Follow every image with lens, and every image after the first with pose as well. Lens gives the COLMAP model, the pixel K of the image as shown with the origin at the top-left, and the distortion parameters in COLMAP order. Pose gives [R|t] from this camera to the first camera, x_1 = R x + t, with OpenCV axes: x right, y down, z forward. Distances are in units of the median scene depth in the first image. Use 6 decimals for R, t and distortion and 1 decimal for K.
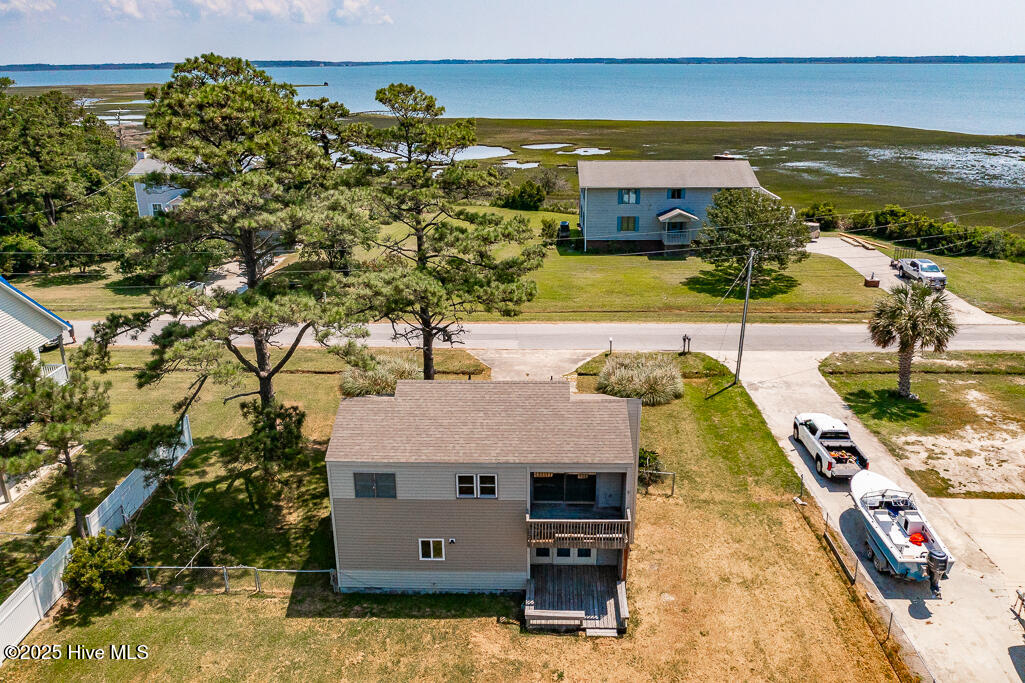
lens RADIAL K [[803.7, 0, 513.9], [0, 803.7, 344.0], [0, 0, 1]] dist [-0.023060, -0.000873]
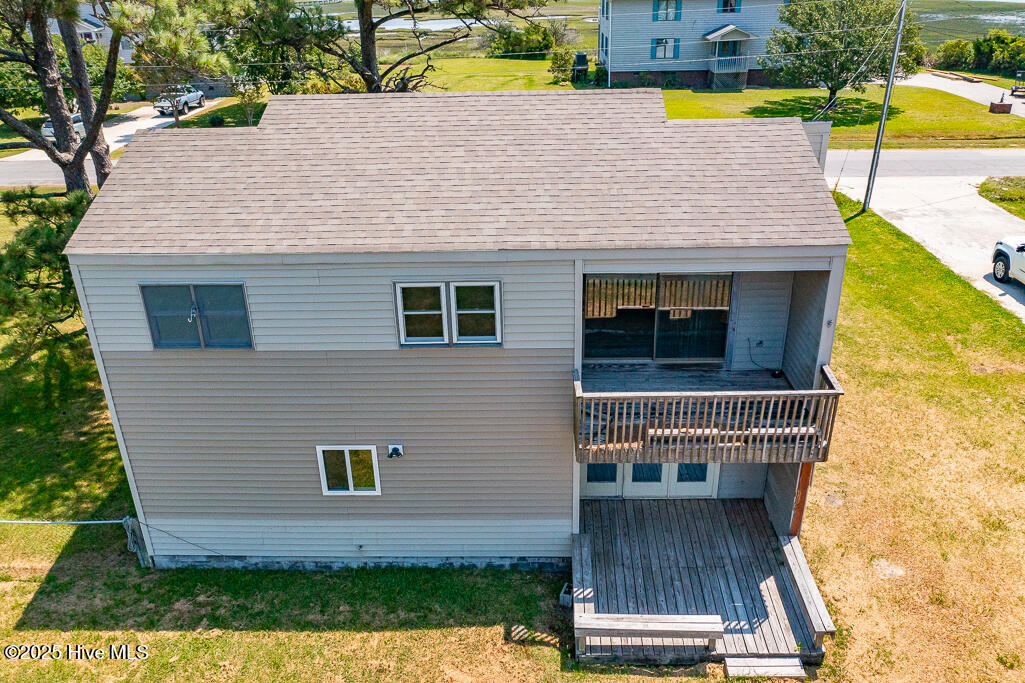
lens RADIAL K [[803.7, 0, 511.8], [0, 803.7, 344.1], [0, 0, 1]] dist [-0.023060, -0.000873]
pose [[0.999884, -0.014422, -0.004901, -0.012471], [0.014837, 0.994944, 0.099332, 0.145138], [0.003444, -0.099394, 0.995042, 0.570784]]
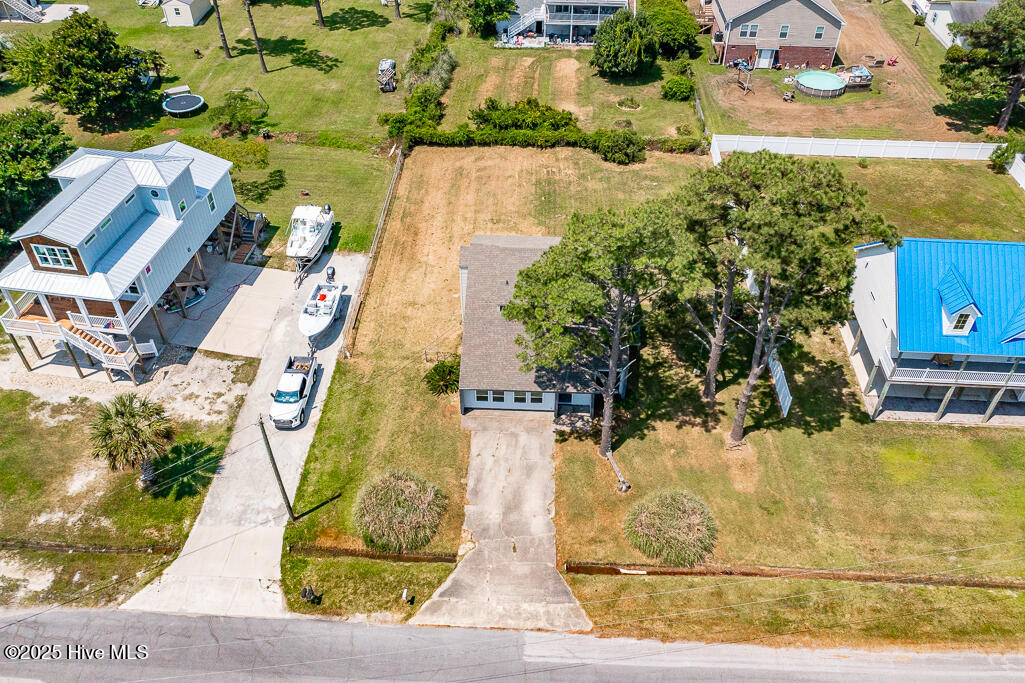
lens RADIAL K [[803.7, 0, 509.8], [0, 803.7, 339.6], [0, 0, 1]] dist [-0.023060, -0.000873]
pose [[-0.999801, -0.007686, 0.018414, 0.012896], [0.012420, 0.482511, 0.875802, -1.452488], [-0.015616, 0.875856, -0.482319, 2.100114]]
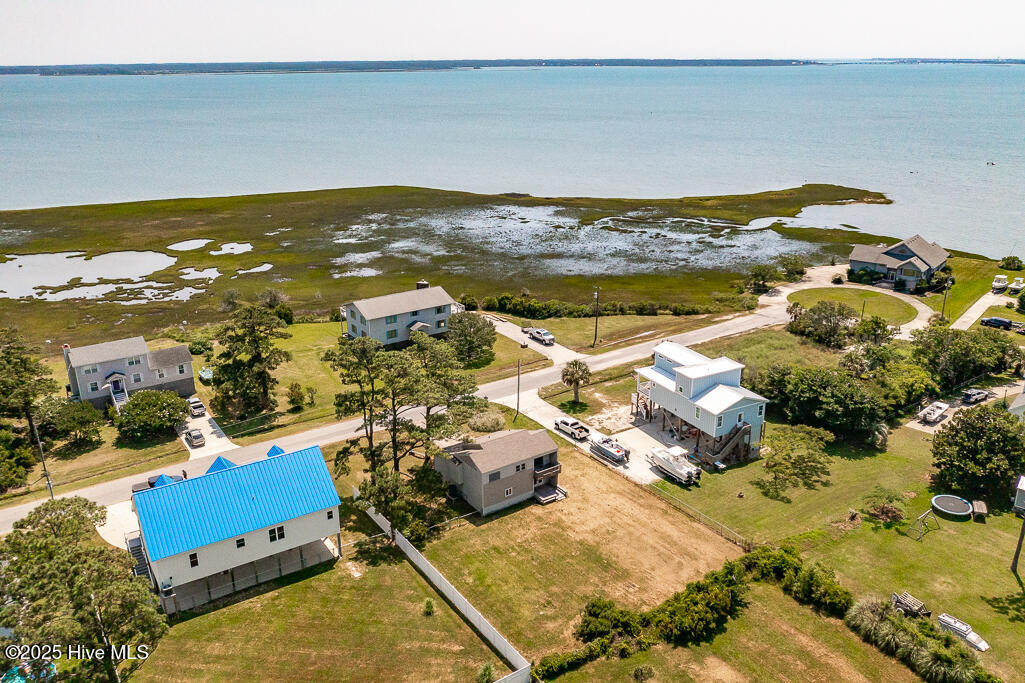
lens RADIAL K [[803.7, 0, 515.7], [0, 803.7, 342.3], [0, 0, 1]] dist [-0.023060, -0.000873]
pose [[0.805610, -0.195683, 0.559197, -1.704327], [0.197496, 0.978591, 0.057921, -0.491193], [-0.558559, 0.063777, 0.827009, -1.643994]]
